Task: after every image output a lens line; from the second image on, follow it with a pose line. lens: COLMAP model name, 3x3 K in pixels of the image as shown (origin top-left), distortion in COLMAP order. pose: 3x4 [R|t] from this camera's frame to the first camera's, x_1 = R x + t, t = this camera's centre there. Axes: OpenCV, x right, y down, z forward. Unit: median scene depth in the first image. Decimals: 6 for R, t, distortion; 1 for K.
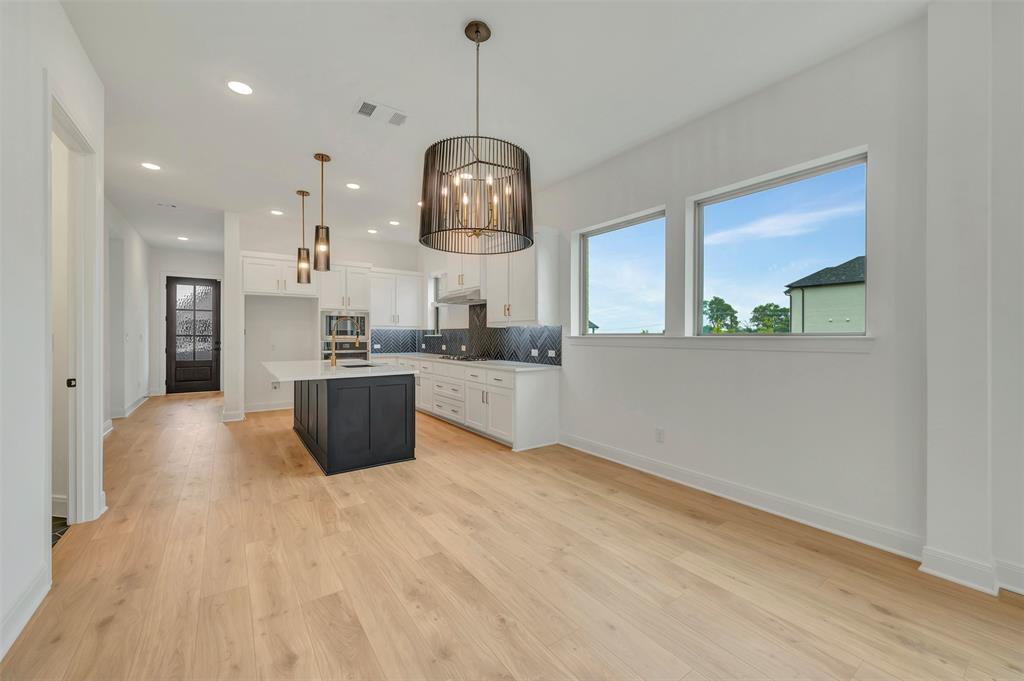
lens RADIAL K [[403.9, 0, 514.1], [0, 403.9, 334.2], [0, 0, 1]] dist [0.001662, -0.000665]
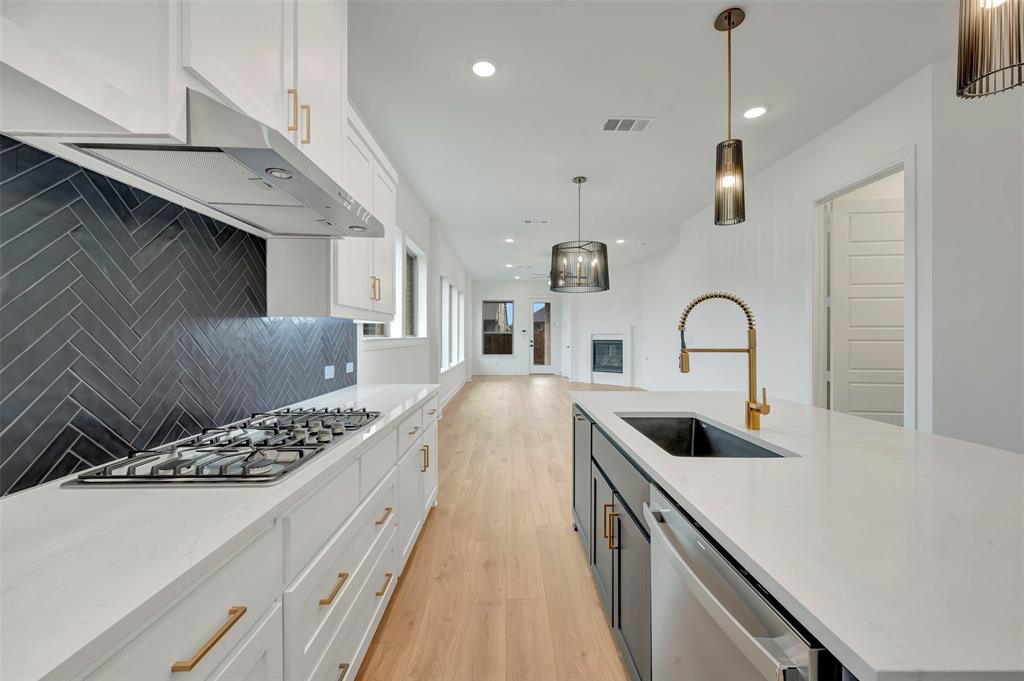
lens RADIAL K [[403.9, 0, 507.4], [0, 403.9, 338.4], [0, 0, 1]] dist [0.001662, -0.000665]
pose [[-0.813058, -0.008508, 0.582121, -0.434990], [-0.005721, 0.999962, 0.006625, -0.001751], [-0.582155, 0.002056, -0.813075, 1.288231]]
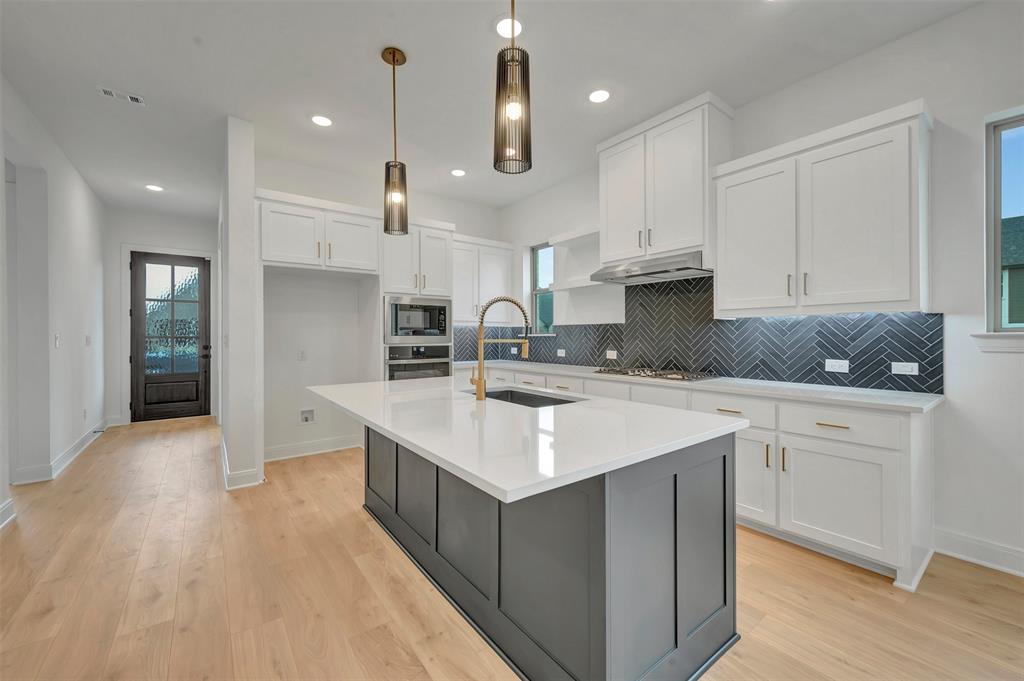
lens RADIAL K [[403.9, 0, 511.3], [0, 403.9, 334.5], [0, 0, 1]] dist [0.001662, -0.000665]
pose [[0.999479, -0.004945, 0.031904, -0.391157], [0.004949, 0.999988, -0.000041, 0.002605], [-0.031904, 0.000199, 0.999491, 0.485053]]
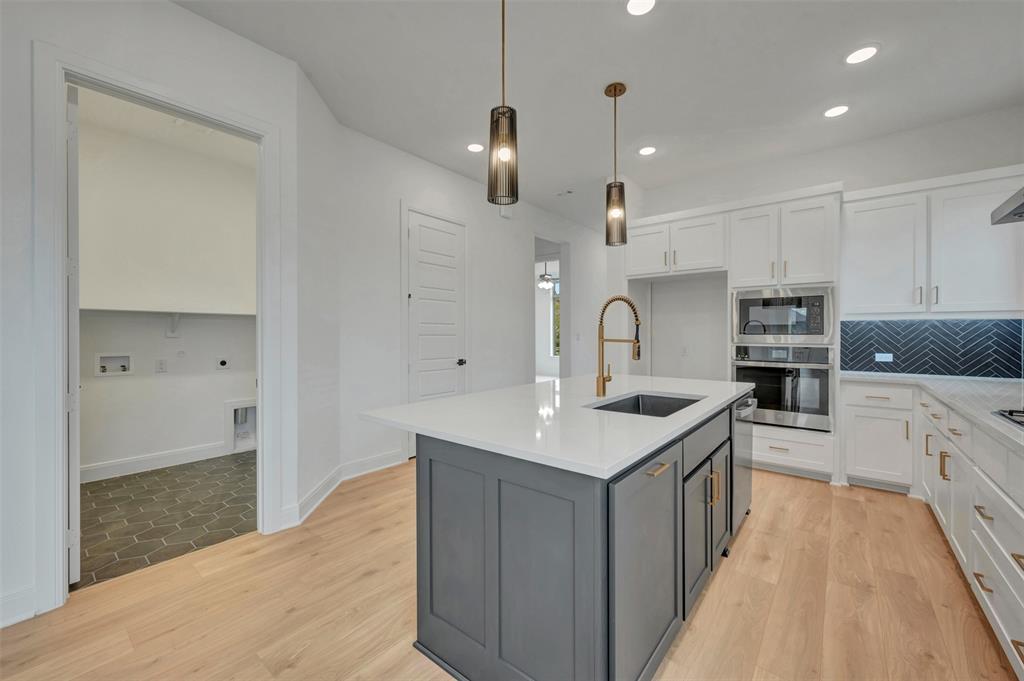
lens RADIAL K [[403.9, 0, 515.2], [0, 403.9, 334.0], [0, 0, 1]] dist [0.001662, -0.000665]
pose [[0.267546, -0.000576, -0.963545, -0.000388], [0.003382, 0.999994, 0.000342, 0.002002], [0.963539, -0.003350, 0.267546, 0.701552]]
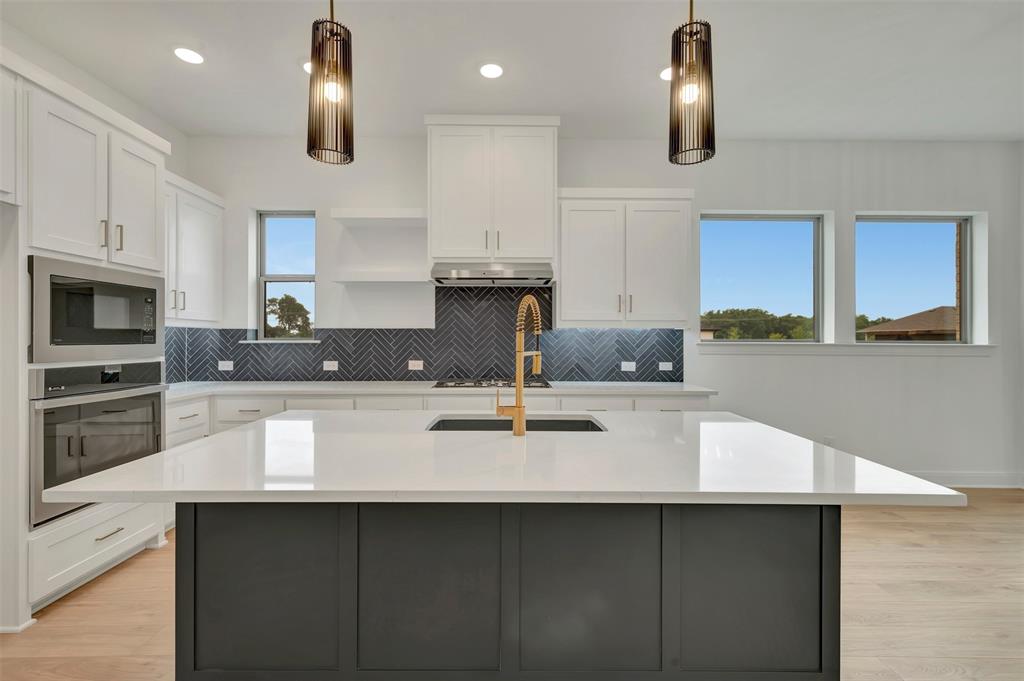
lens RADIAL K [[439.9, 0, 516.5], [0, 439.9, 336.8], [0, 0, 1]] dist [-0.000516, -0.000616]
pose [[0.574439, 0.003558, 0.818540, -0.682616], [-0.004514, 0.999989, -0.001179, -0.004379], [-0.818535, -0.003018, 0.574449, 0.721828]]
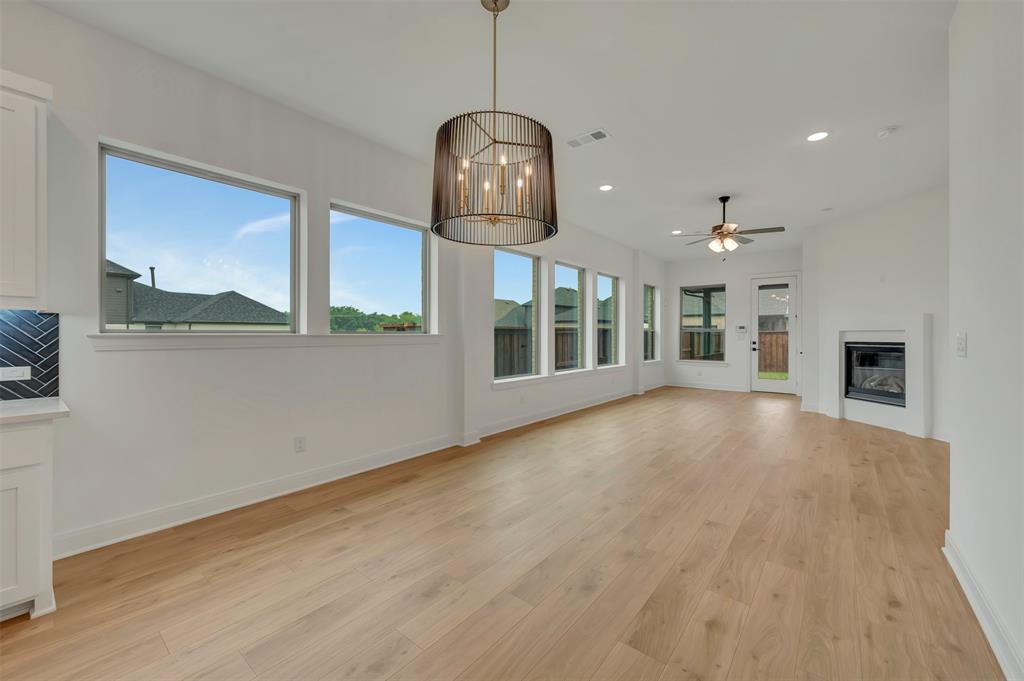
lens RADIAL K [[403.9, 0, 514.0], [0, 403.9, 332.3], [0, 0, 1]] dist [0.001662, -0.000665]
pose [[-0.266505, 0.001476, 0.963832, -0.455254], [-0.005899, 0.999978, -0.003162, 0.000490], [-0.963815, -0.006528, -0.266491, 0.560217]]
